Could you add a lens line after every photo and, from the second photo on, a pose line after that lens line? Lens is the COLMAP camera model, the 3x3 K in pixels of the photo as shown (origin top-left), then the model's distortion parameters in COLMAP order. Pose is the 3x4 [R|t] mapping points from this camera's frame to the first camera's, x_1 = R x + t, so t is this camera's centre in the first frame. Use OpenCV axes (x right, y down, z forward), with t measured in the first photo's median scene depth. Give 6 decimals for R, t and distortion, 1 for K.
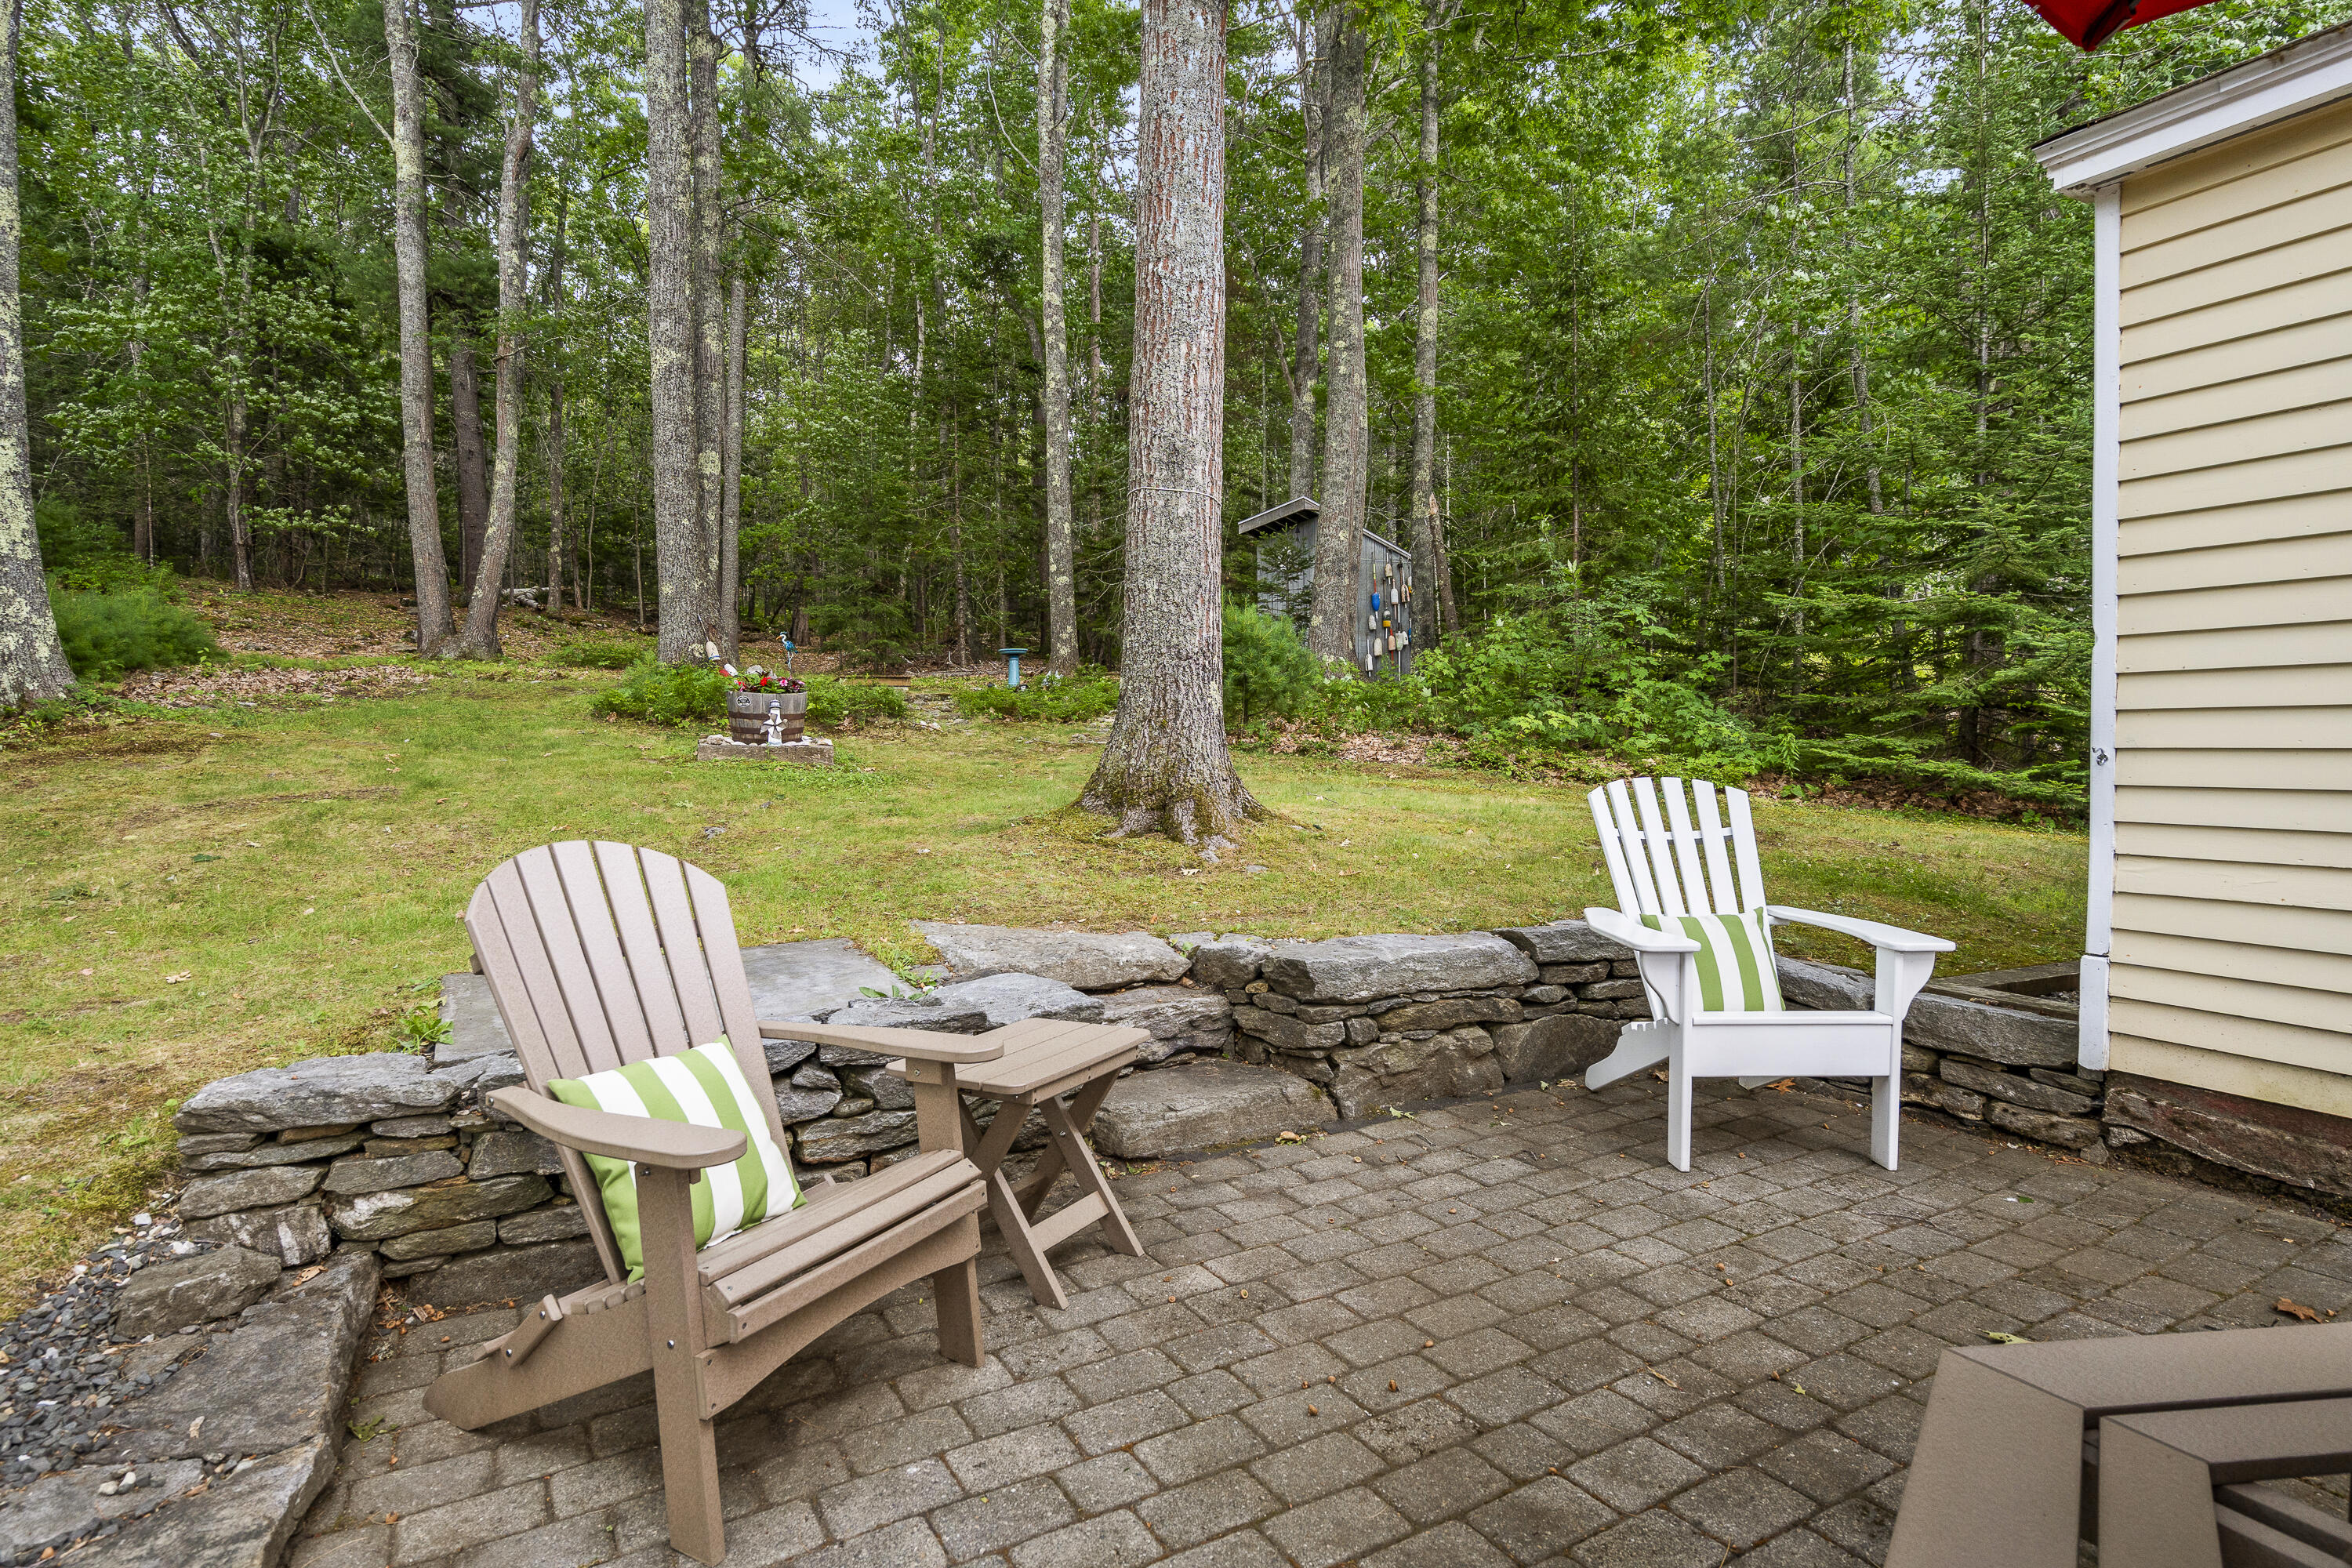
lens RADIAL K [[1188.8, 0, 1168.6], [0, 1188.8, 780.6], [0, 0, 1]] dist [0.003457, 0.000174]
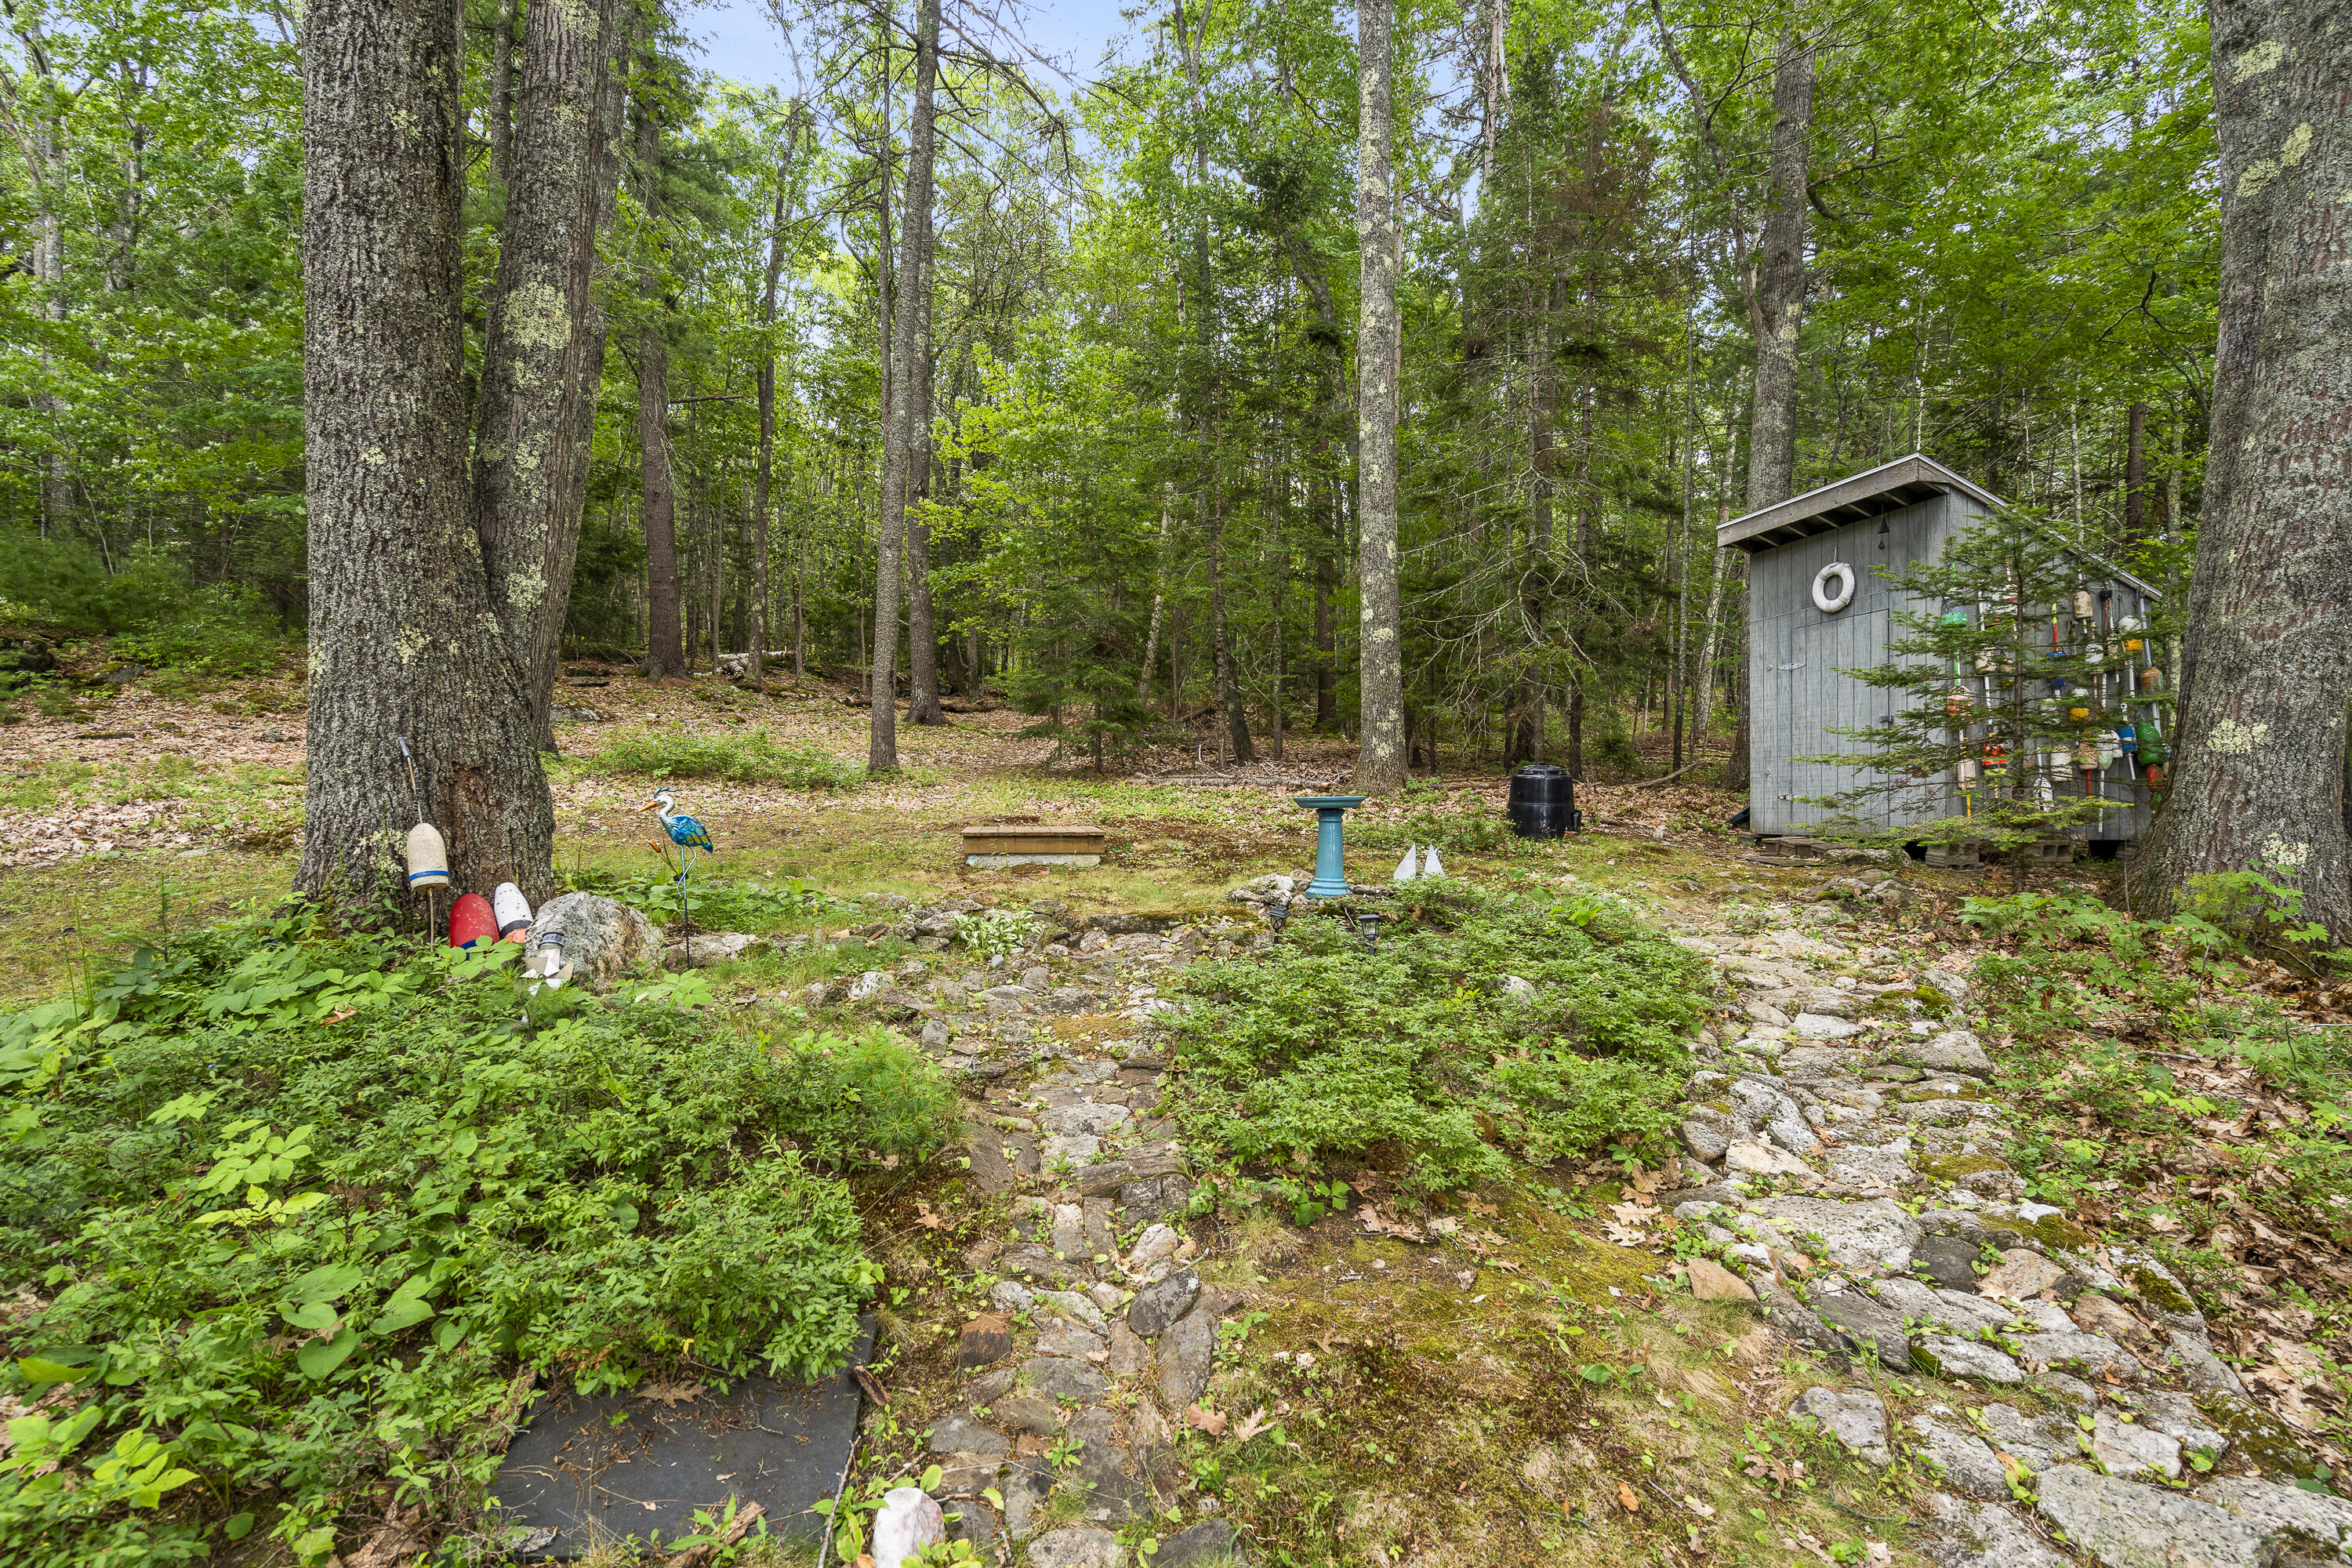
lens RADIAL K [[1066.1, 0, 1174.6], [0, 1066.1, 794.8], [0, 0, 1]] dist [-0.003440, -0.000561]
pose [[0.975940, 0.021236, -0.217001, -0.288142], [-0.026194, 0.999457, -0.019997, -0.287297], [0.216459, 0.025200, 0.975966, 1.765515]]
